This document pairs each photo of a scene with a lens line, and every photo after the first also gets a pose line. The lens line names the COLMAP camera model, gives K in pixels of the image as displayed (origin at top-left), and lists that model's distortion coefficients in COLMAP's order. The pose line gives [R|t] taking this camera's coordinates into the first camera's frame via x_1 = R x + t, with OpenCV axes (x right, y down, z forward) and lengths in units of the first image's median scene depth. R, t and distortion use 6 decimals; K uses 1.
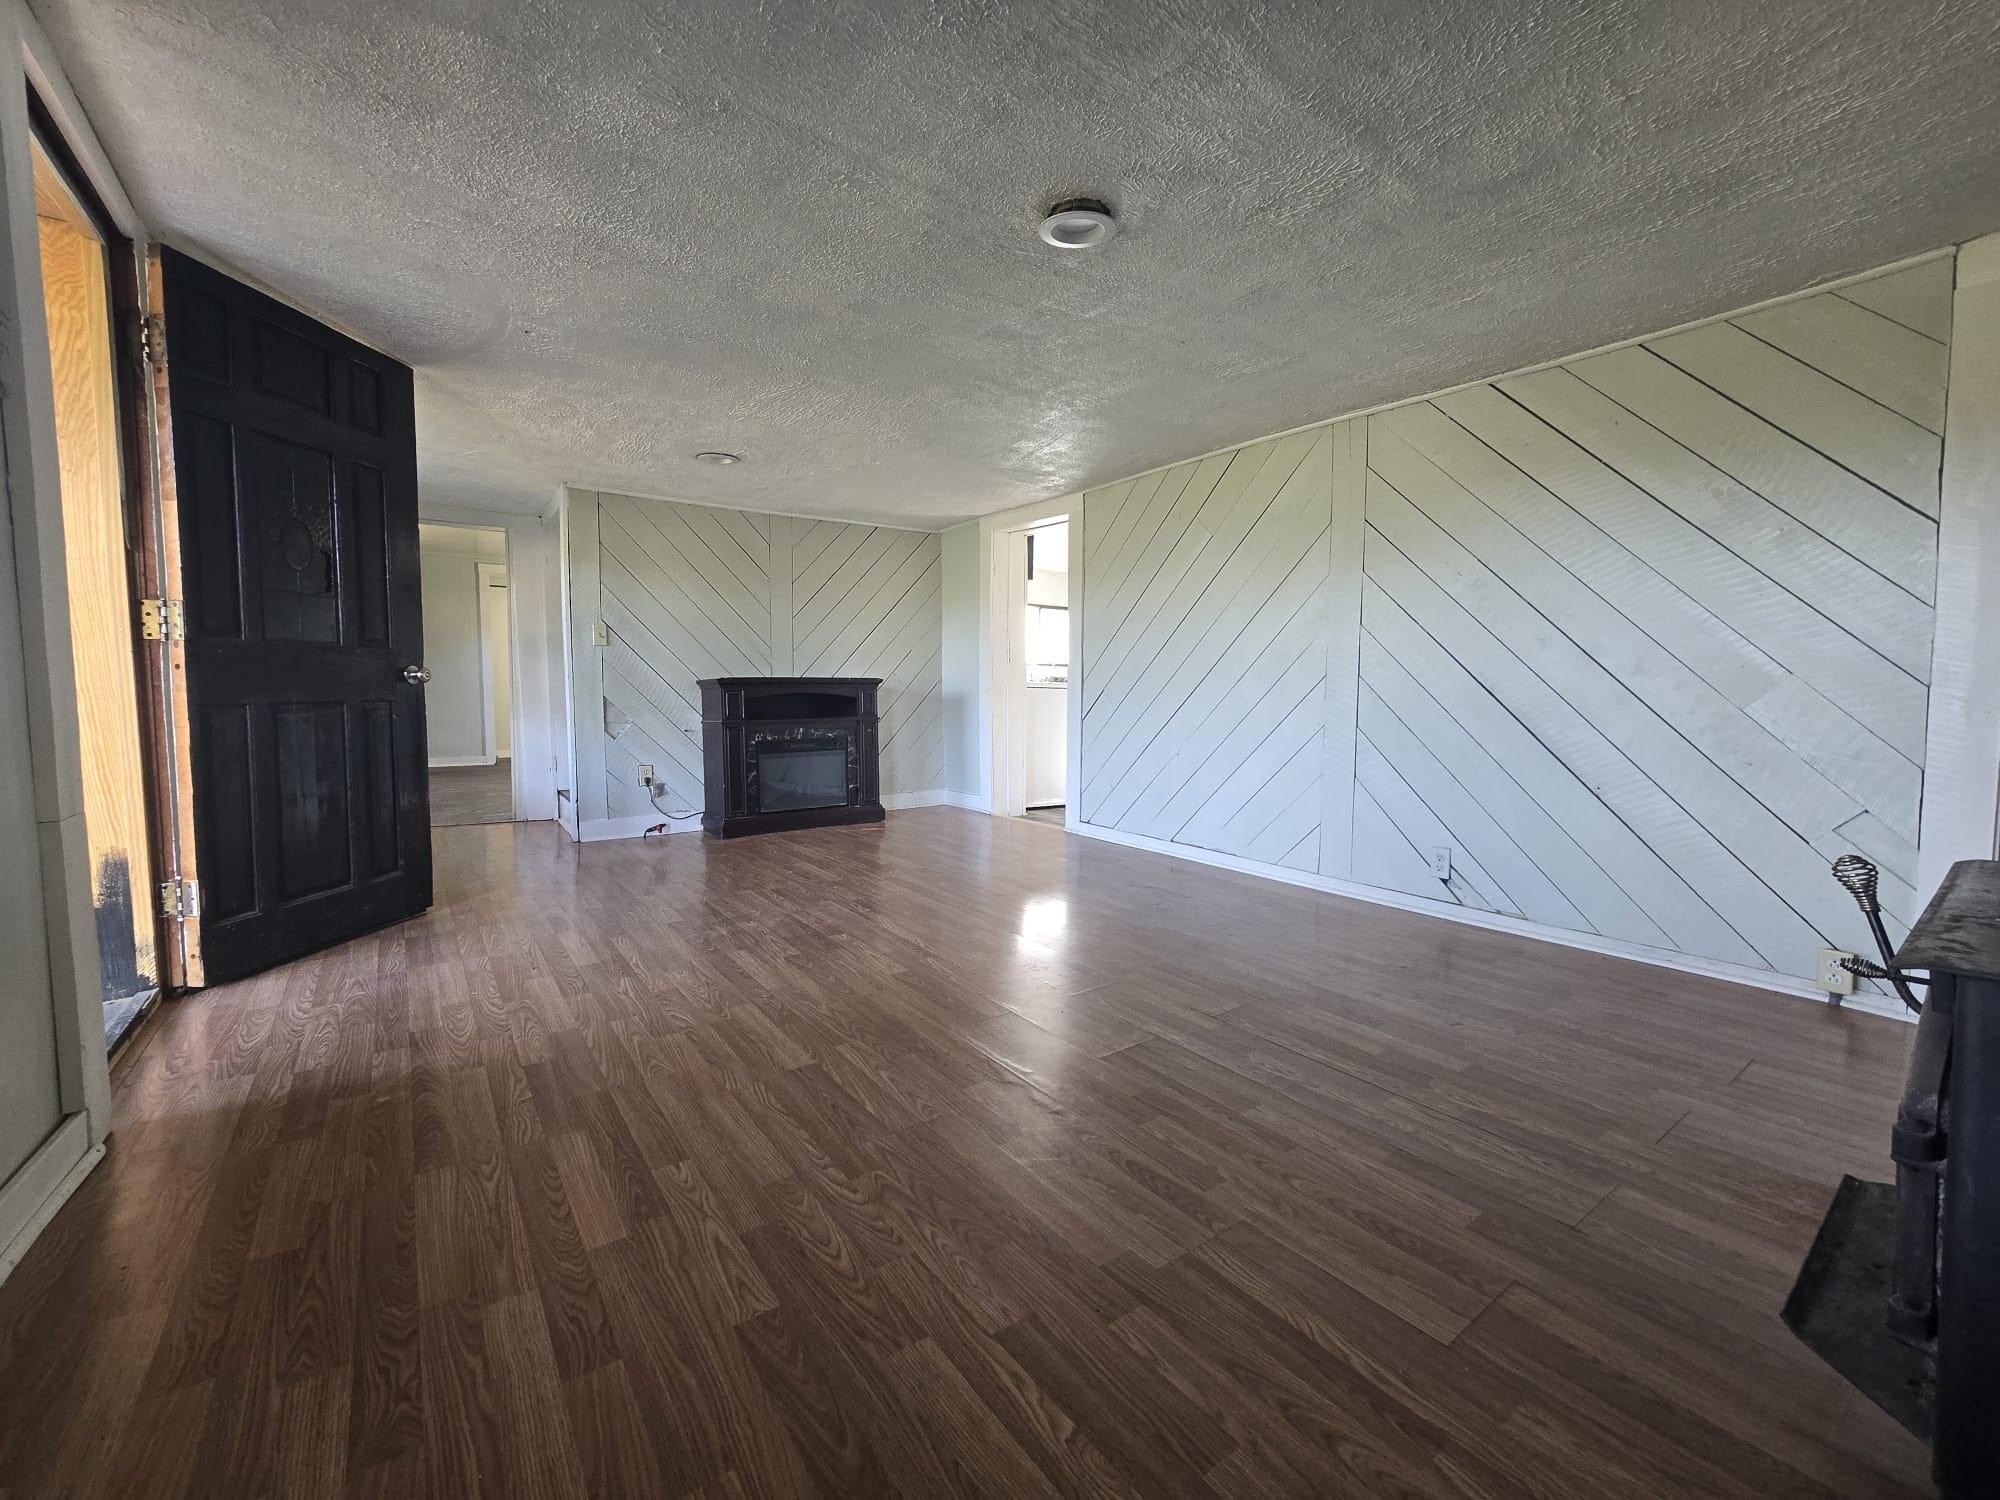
lens RADIAL K [[839.6, 0, 989.5], [0, 839.6, 754.0], [0, 0, 1]] dist [-0.005037, 0.001168]
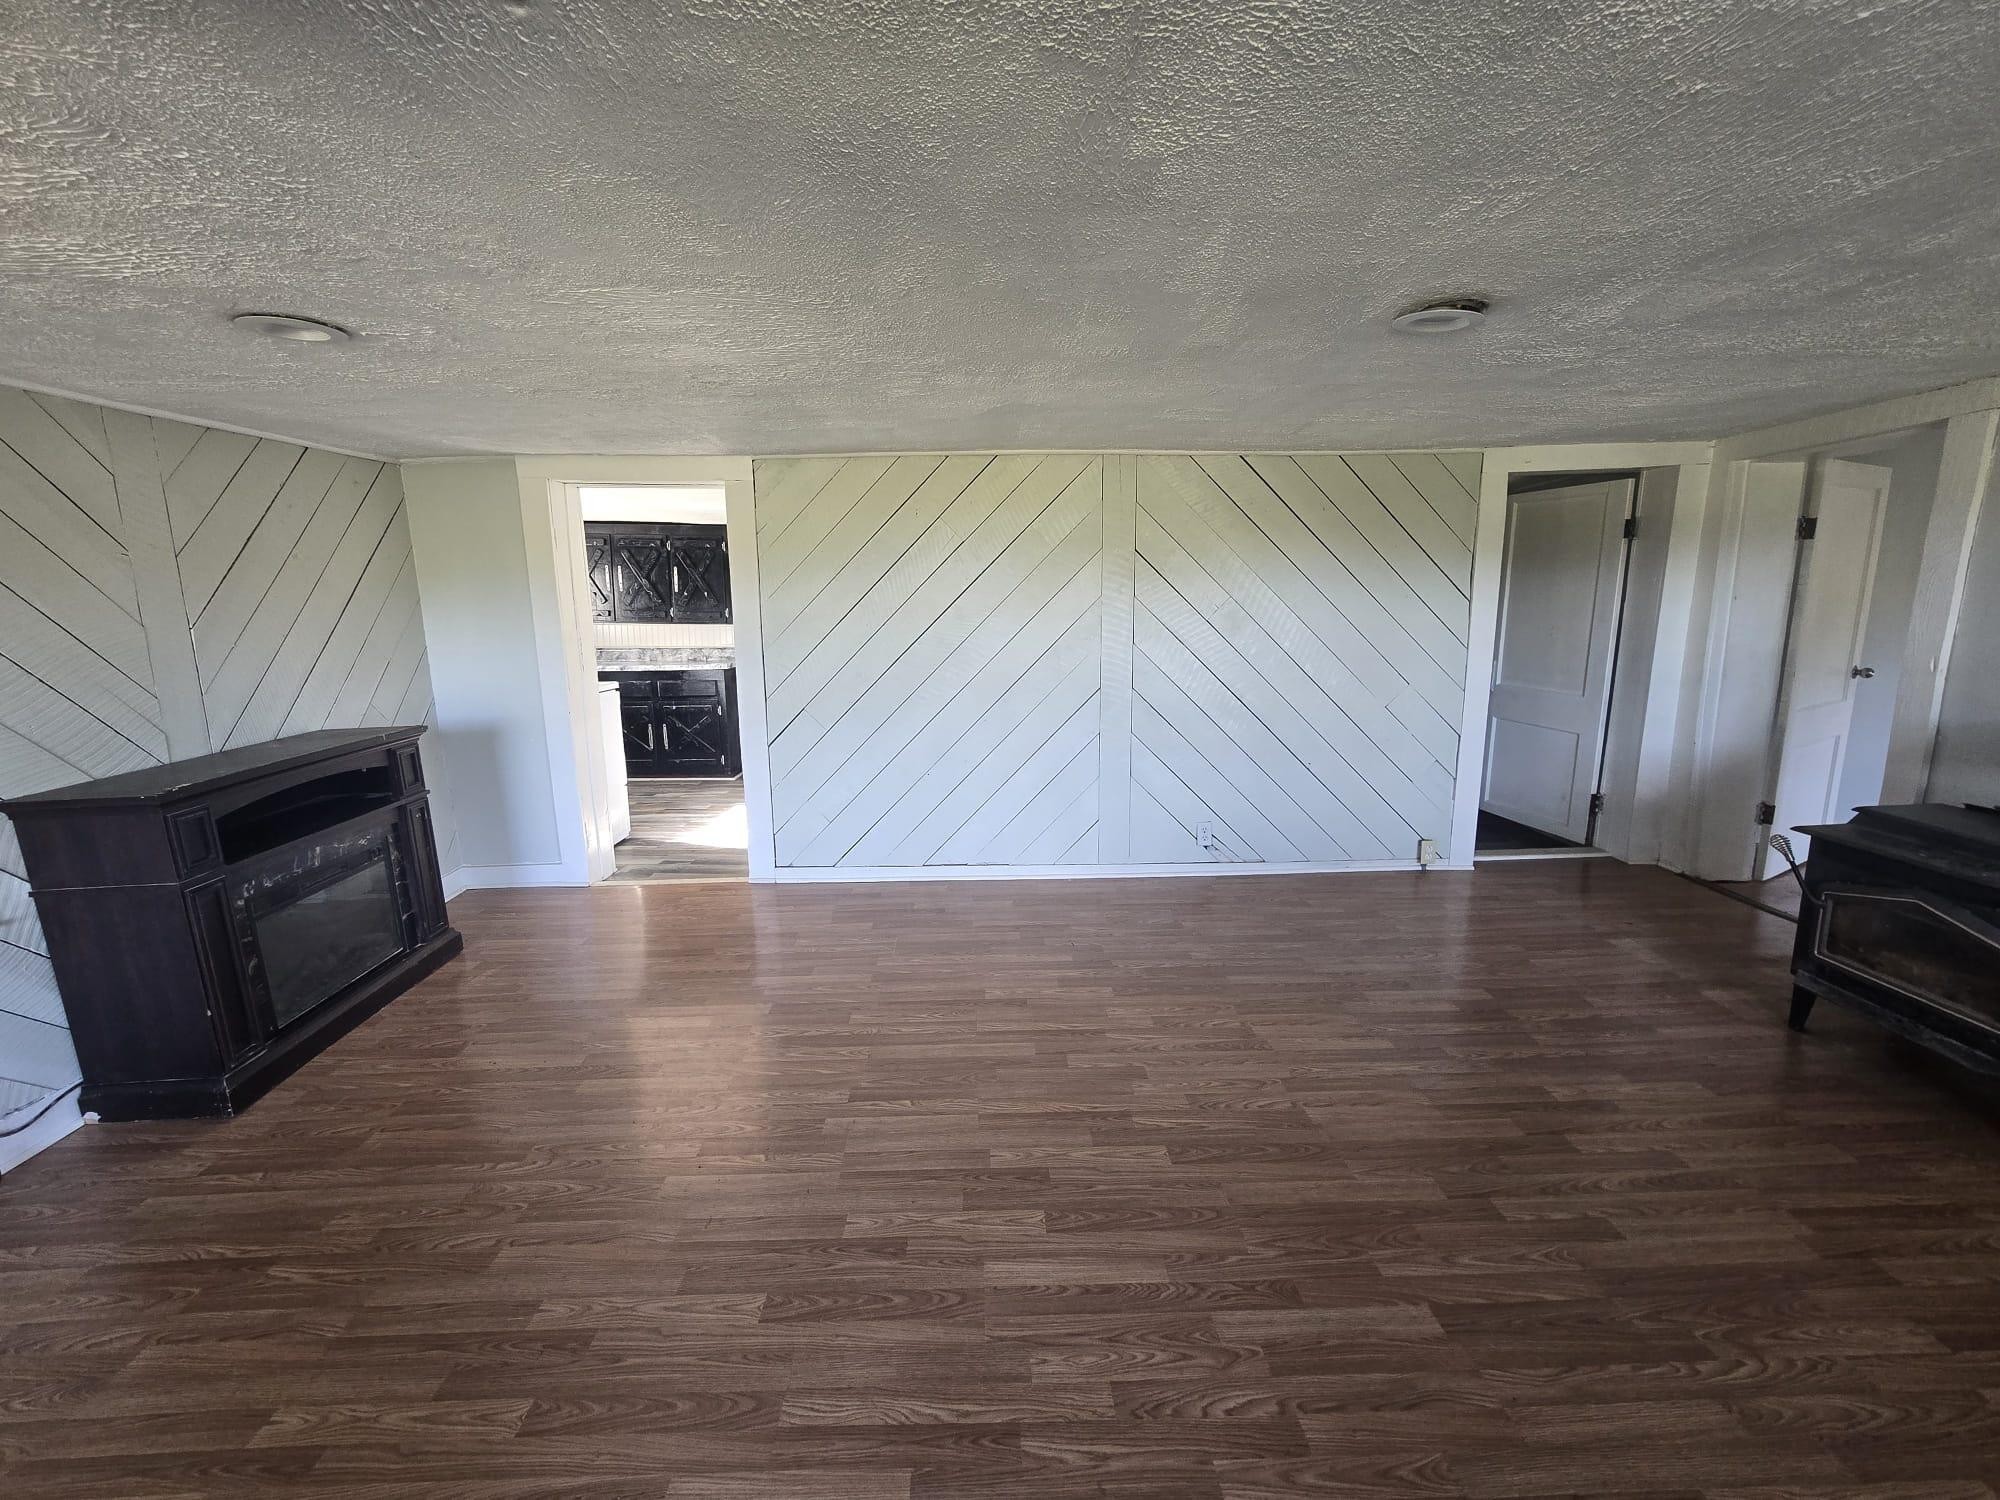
lens RADIAL K [[839.6, 0, 996.7], [0, 839.6, 737.0], [0, 0, 1]] dist [-0.005037, 0.001168]
pose [[0.552692, -0.158659, 0.818143, -0.692158], [0.084429, 0.987320, 0.134431, -0.225935], [-0.829098, -0.005224, 0.559079, 0.597121]]
